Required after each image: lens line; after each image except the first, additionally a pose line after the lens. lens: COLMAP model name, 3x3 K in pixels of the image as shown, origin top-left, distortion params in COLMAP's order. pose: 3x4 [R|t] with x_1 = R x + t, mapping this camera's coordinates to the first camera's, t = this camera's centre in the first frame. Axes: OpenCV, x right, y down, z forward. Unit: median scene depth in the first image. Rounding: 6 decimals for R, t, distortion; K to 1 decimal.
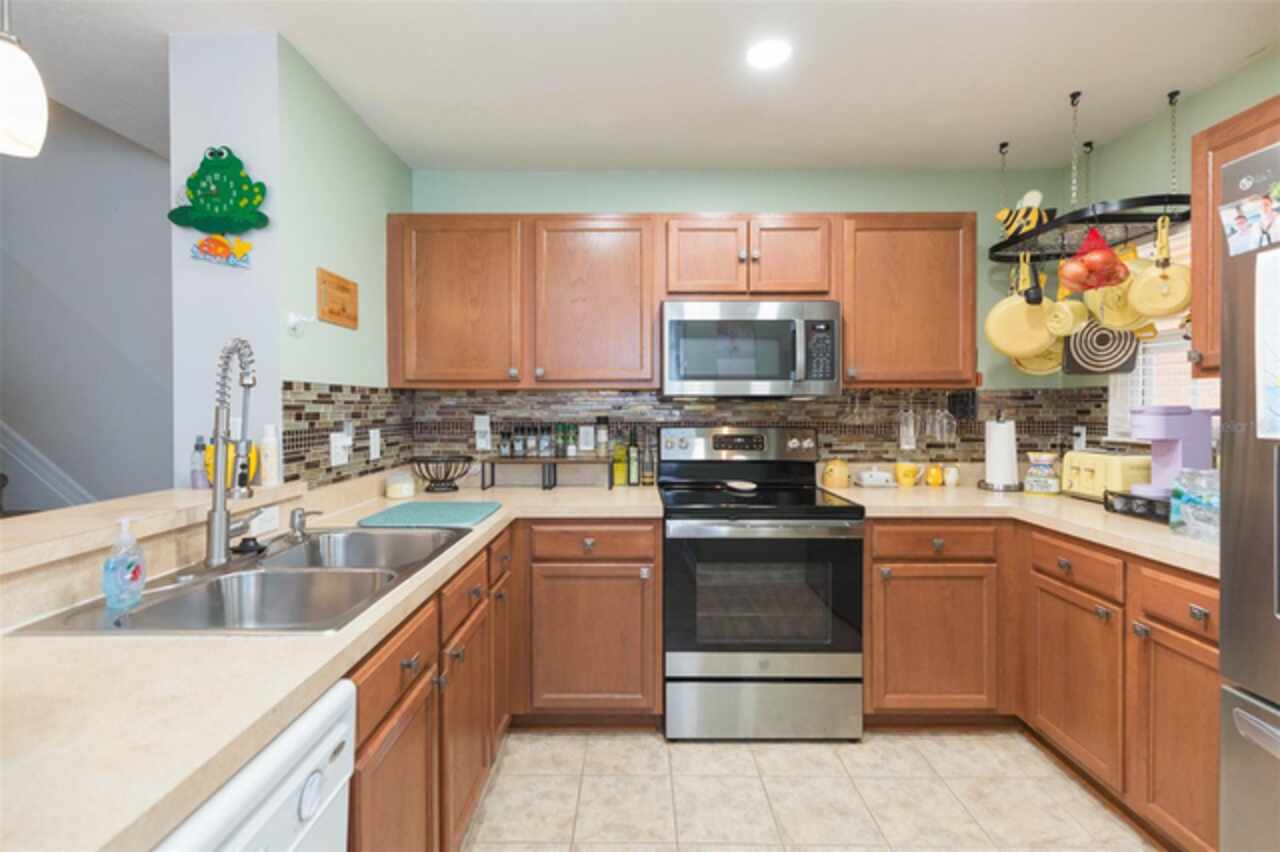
lens RADIAL K [[592.4, 0, 632.2], [0, 592.4, 407.3], [0, 0, 1]] dist [-0.000453, 0.001428]
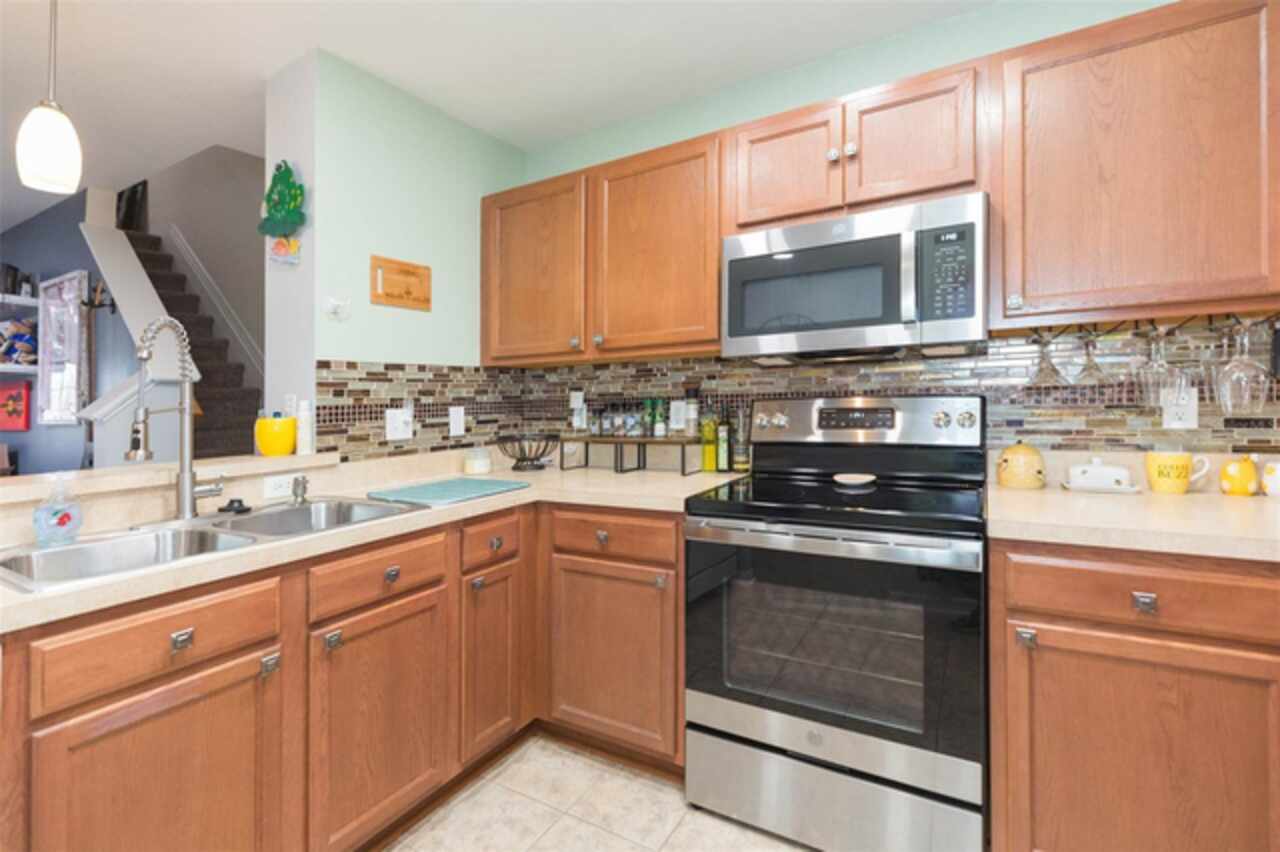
lens RADIAL K [[592.4, 0, 653.5], [0, 592.4, 395.4], [0, 0, 1]] dist [-0.000453, 0.001428]
pose [[0.854704, -0.027636, -0.518380, 0.401784], [0.026821, 0.999599, -0.009067, 0.036721], [0.518423, -0.006154, 0.855102, 0.301049]]
